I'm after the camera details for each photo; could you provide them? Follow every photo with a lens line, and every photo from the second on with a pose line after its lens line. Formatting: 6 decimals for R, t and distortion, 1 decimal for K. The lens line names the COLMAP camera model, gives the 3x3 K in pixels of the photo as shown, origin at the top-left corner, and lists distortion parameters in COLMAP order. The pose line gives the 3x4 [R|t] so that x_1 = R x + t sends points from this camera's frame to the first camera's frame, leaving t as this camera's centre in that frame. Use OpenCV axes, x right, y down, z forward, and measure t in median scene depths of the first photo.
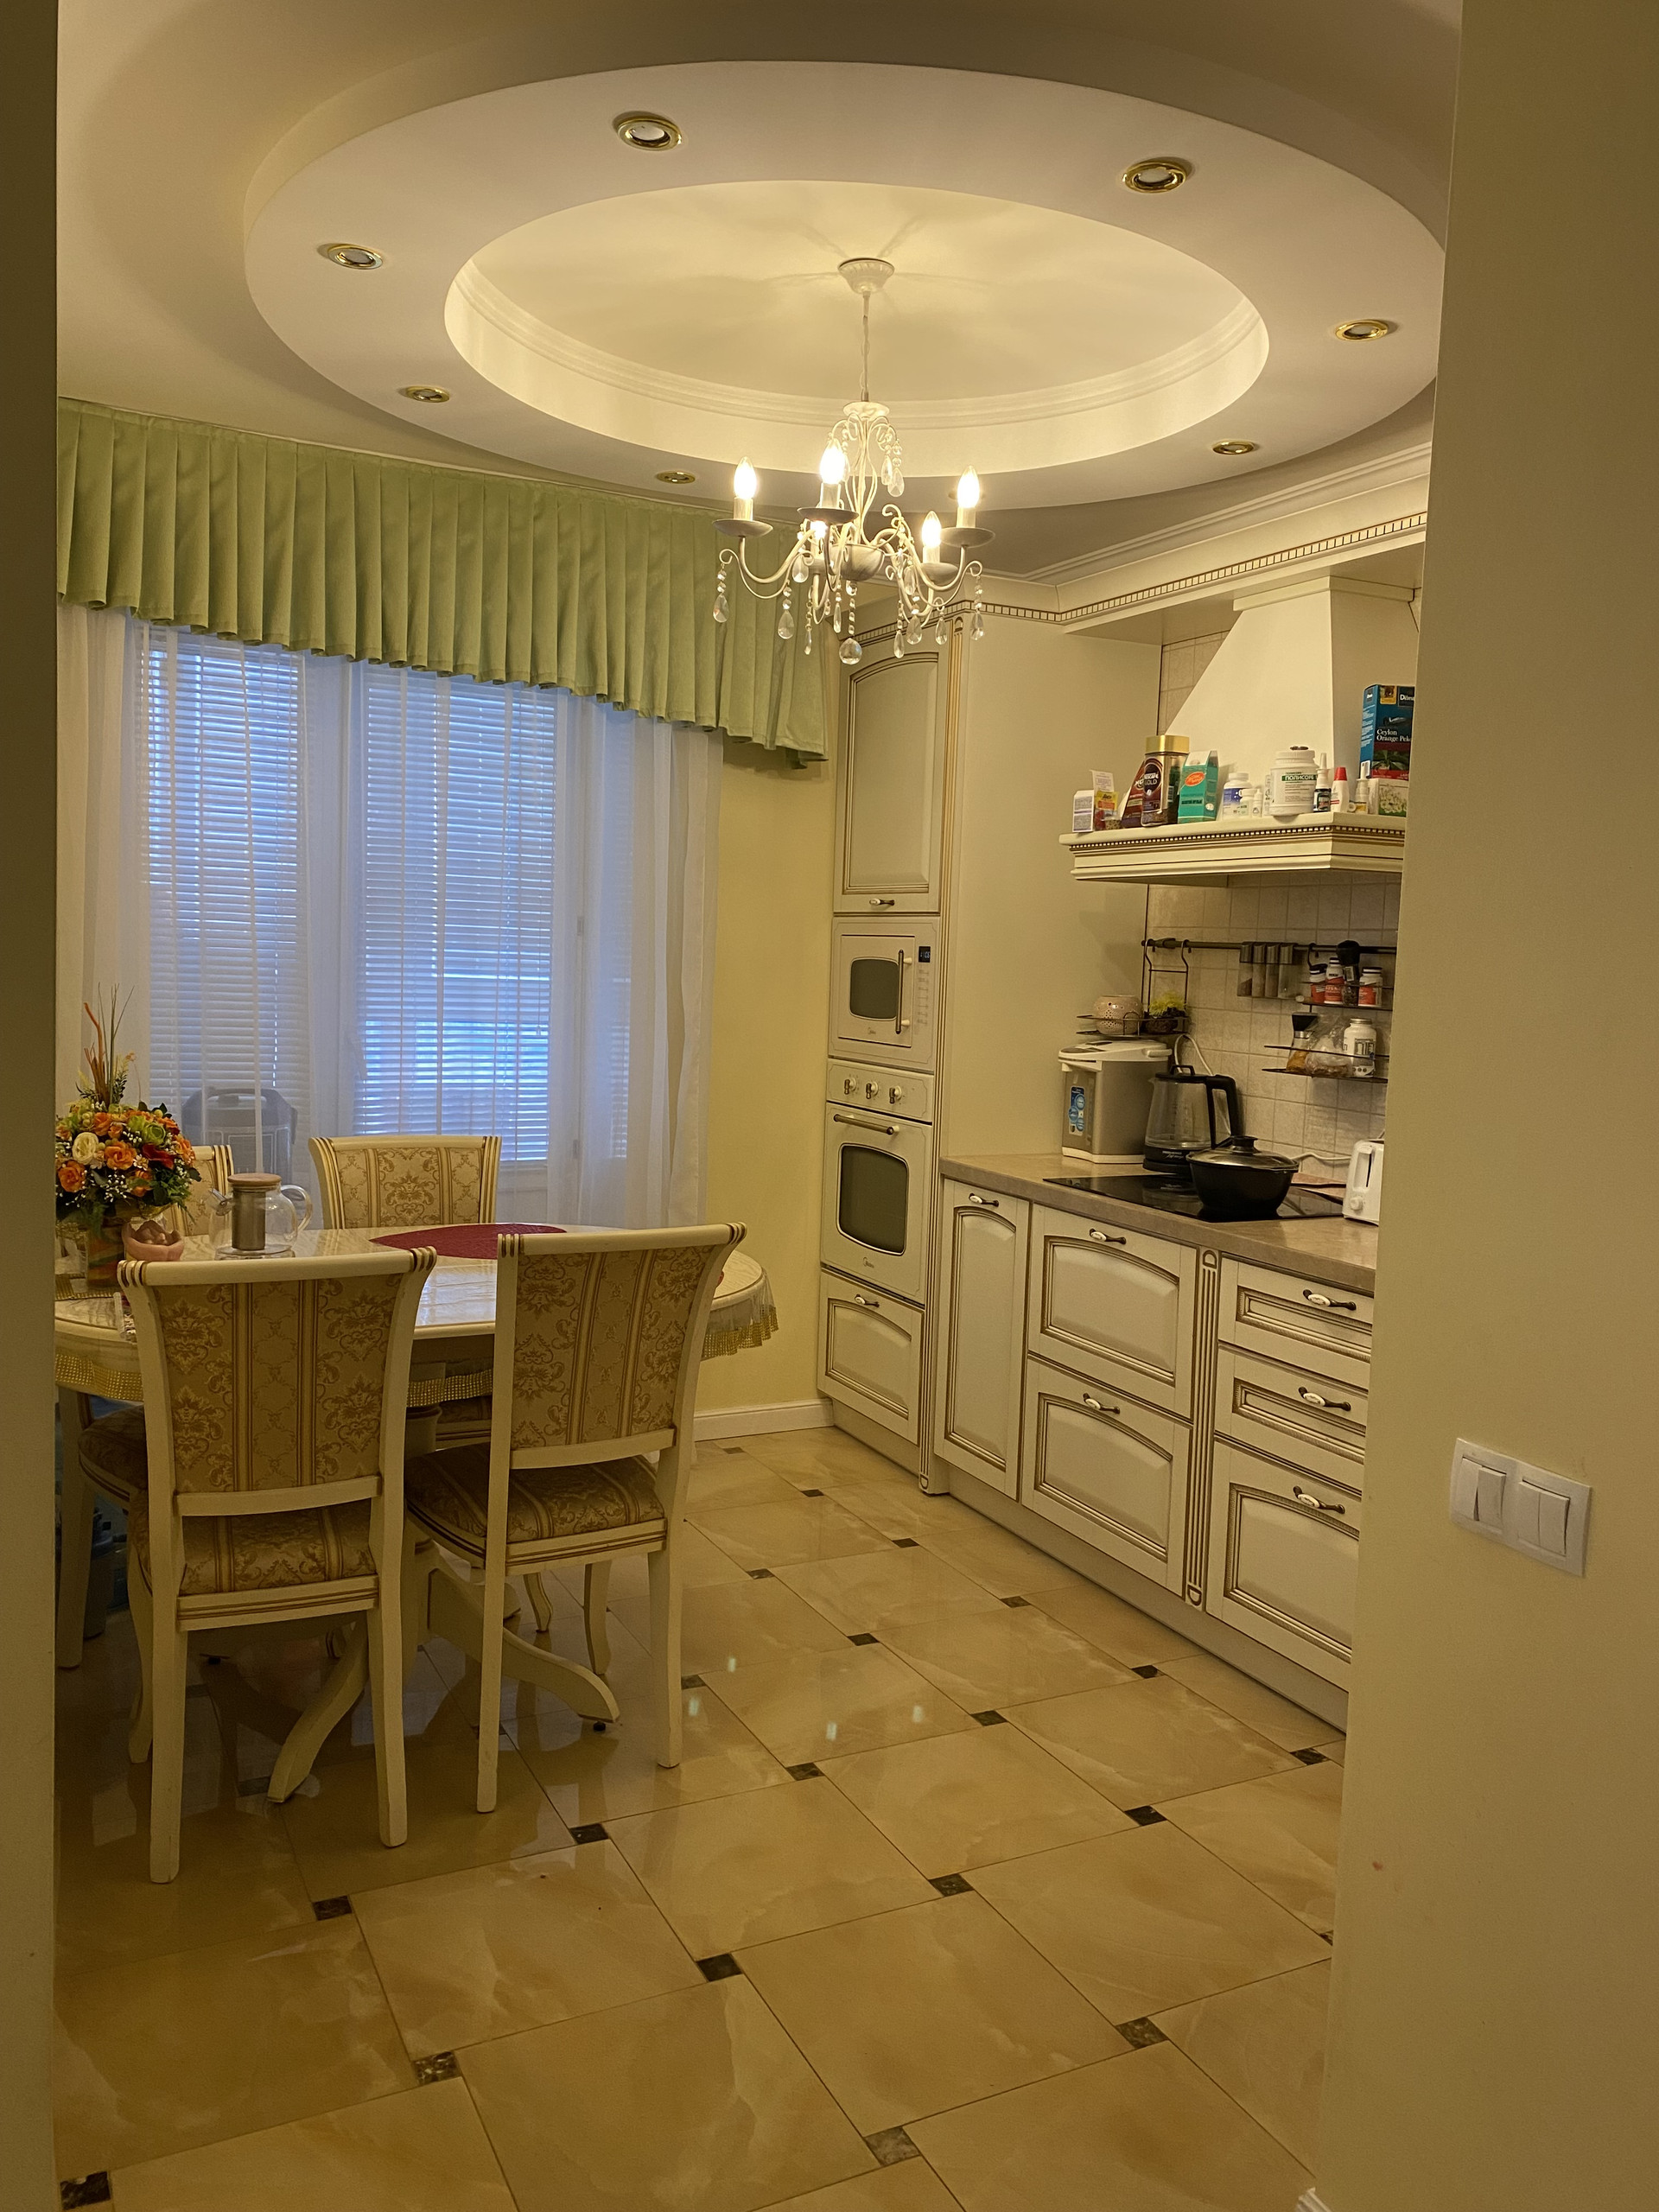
lens RADIAL K [[1685.4, 0, 862.4], [0, 1685.4, 1096.3], [0, 0, 1]] dist [0.188495, -0.504290]
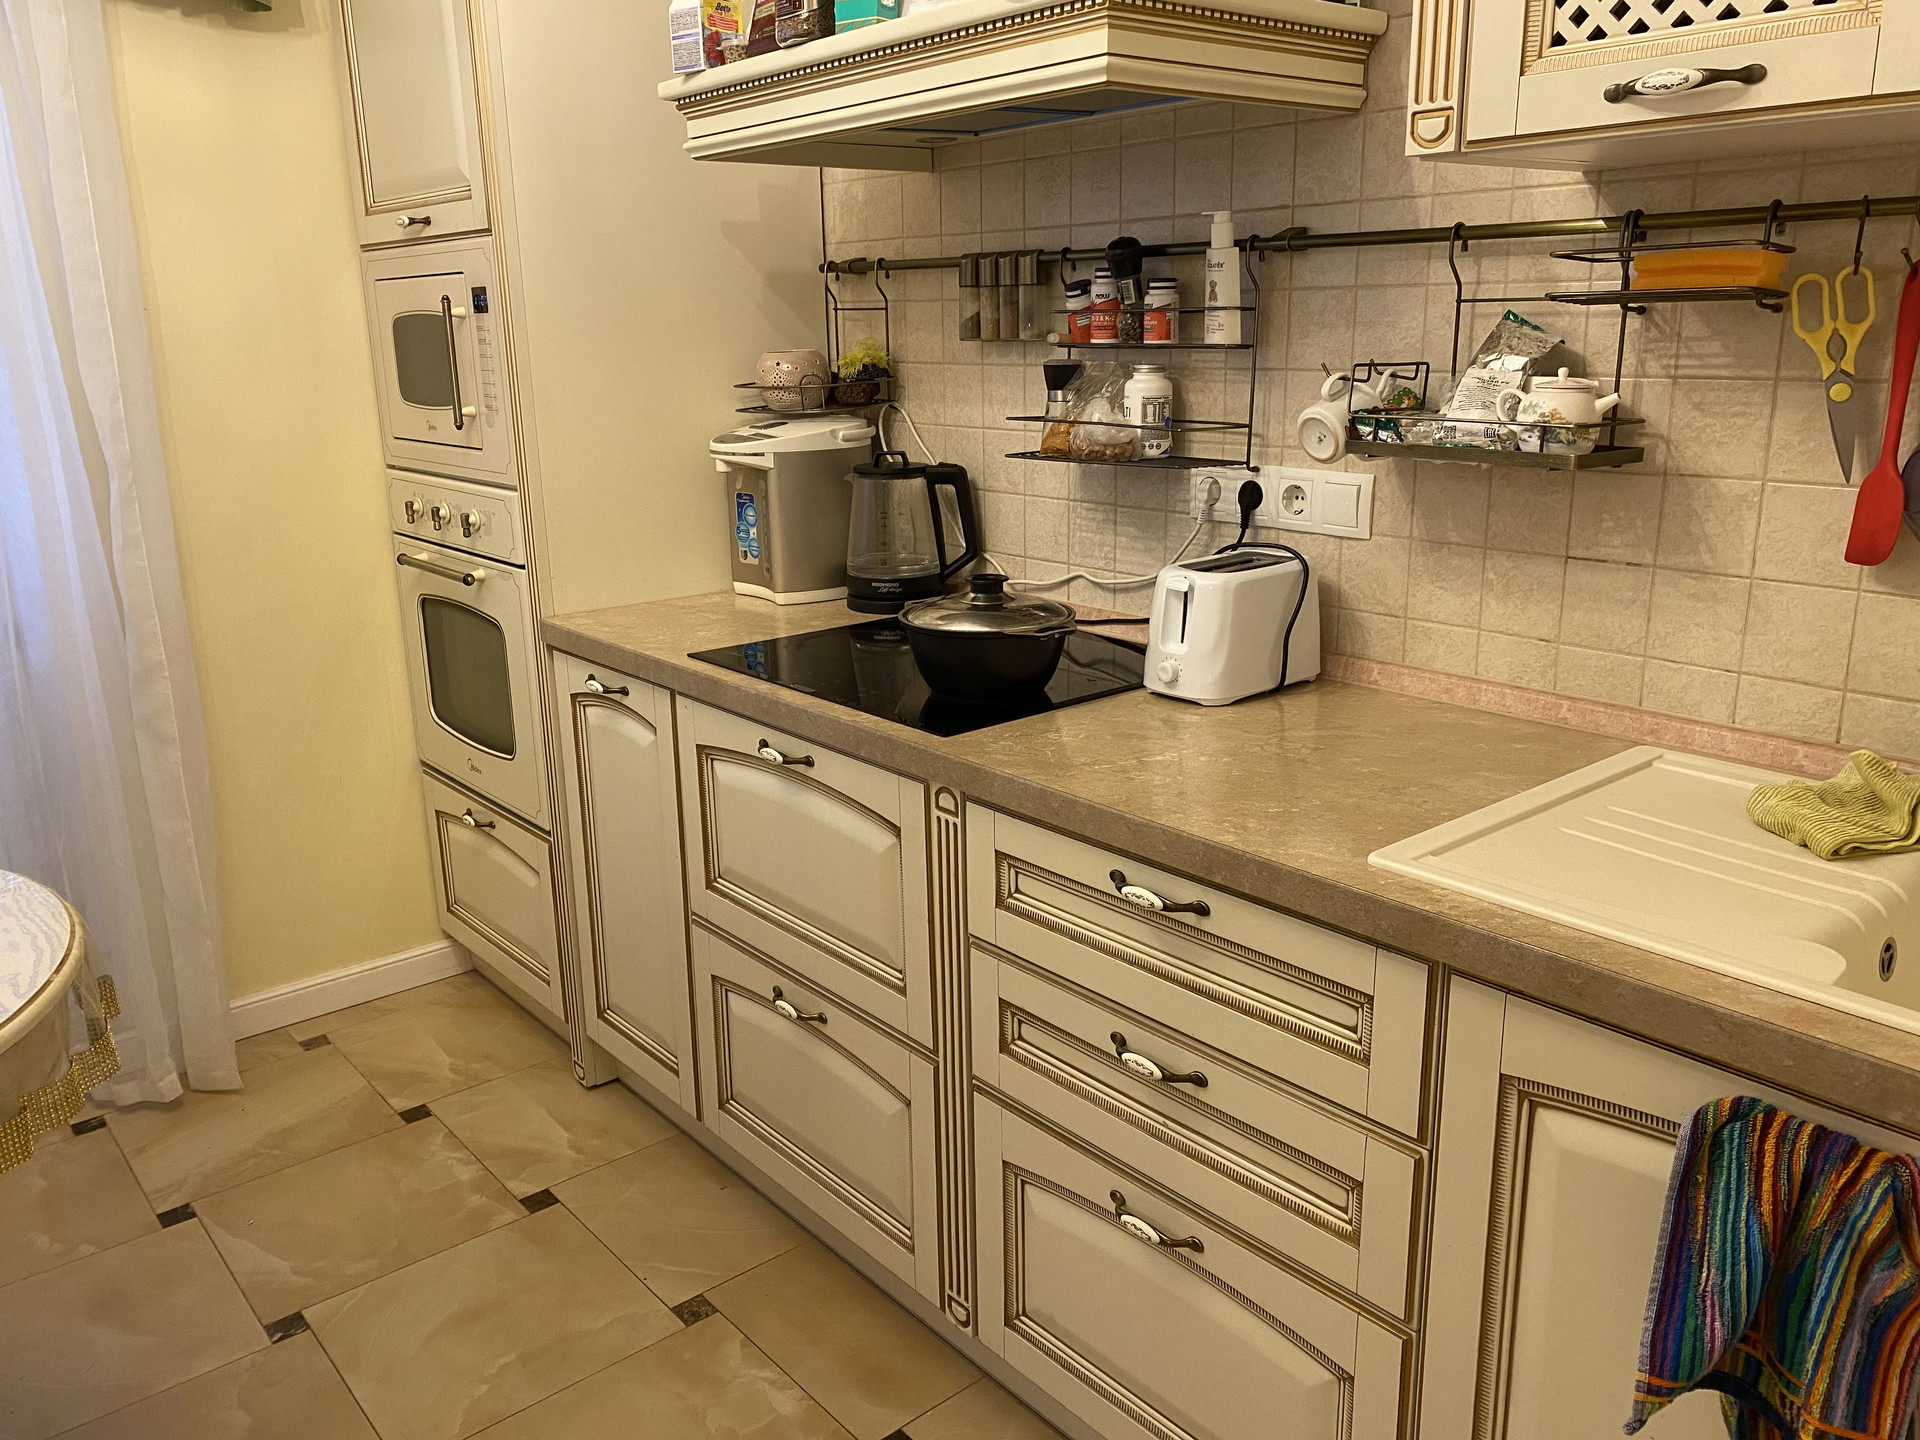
lens RADIAL K [[1462.9, 0, 960.0], [0, 1462.9, 720.0], [0, 0, 1]] dist [0.188495, -0.504290]
pose [[0.975223, -0.110425, 0.191696, 0.095929], [0.073923, 0.979367, 0.188082, -0.022894], [-0.208509, -0.169251, 0.963264, 0.430161]]
